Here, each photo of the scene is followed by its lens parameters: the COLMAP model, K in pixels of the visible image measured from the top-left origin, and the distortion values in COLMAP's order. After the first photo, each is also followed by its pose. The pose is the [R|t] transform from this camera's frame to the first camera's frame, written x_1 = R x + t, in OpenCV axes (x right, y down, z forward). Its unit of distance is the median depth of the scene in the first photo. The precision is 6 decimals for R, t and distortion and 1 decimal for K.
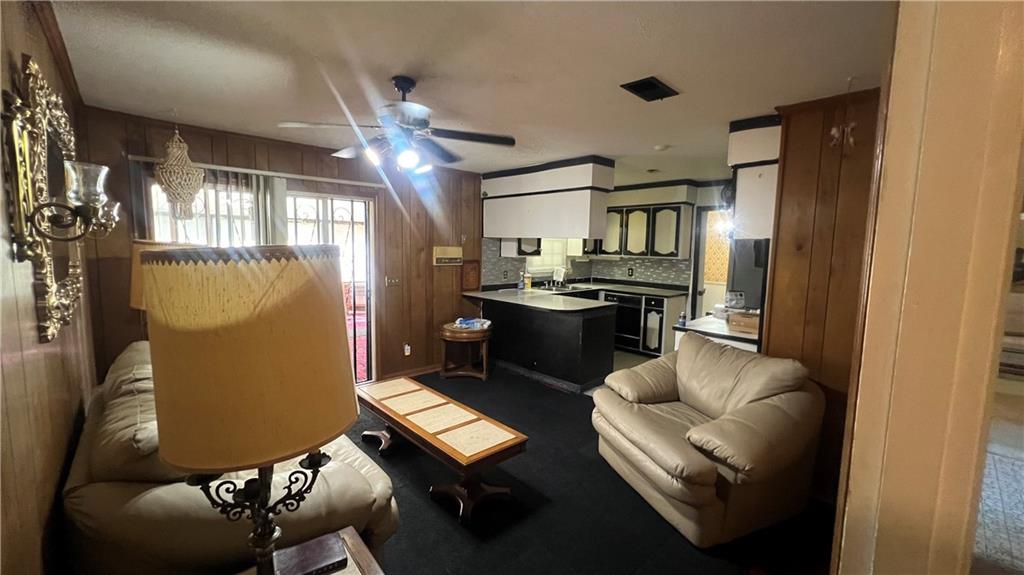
lens RADIAL K [[401.0, 0, 511.4], [0, 401.0, 284.6], [0, 0, 1]] dist [-0.000561, 0.000011]
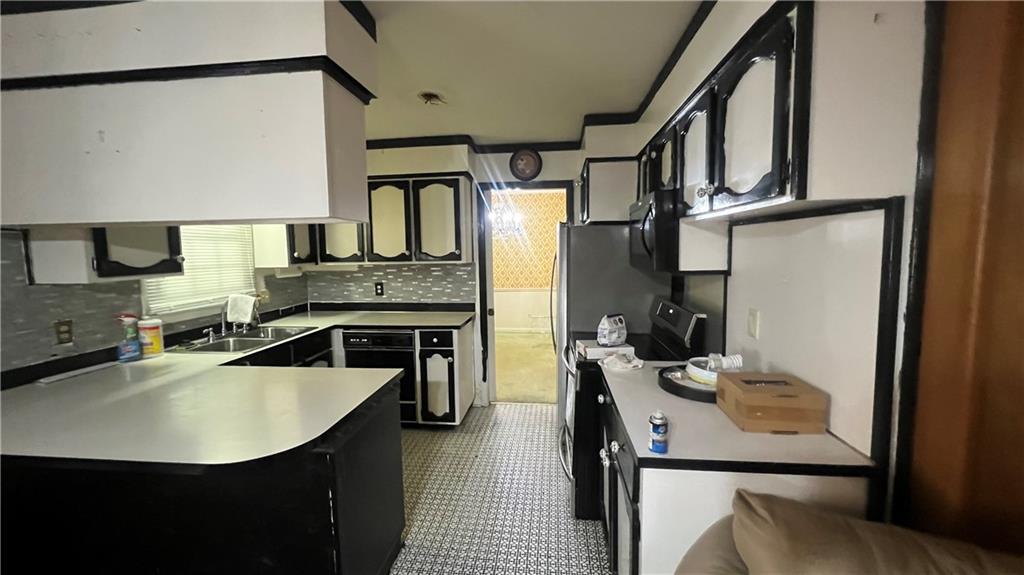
lens RADIAL K [[413.8, 0, 511.5], [0, 413.8, 285.8], [0, 0, 1]] dist [-0.000169, 0.000169]
pose [[0.761493, -0.087153, 0.642287, 0.053278], [0.093664, 0.995314, 0.024008, -0.035998], [-0.641370, 0.041878, 0.766088, 0.437128]]
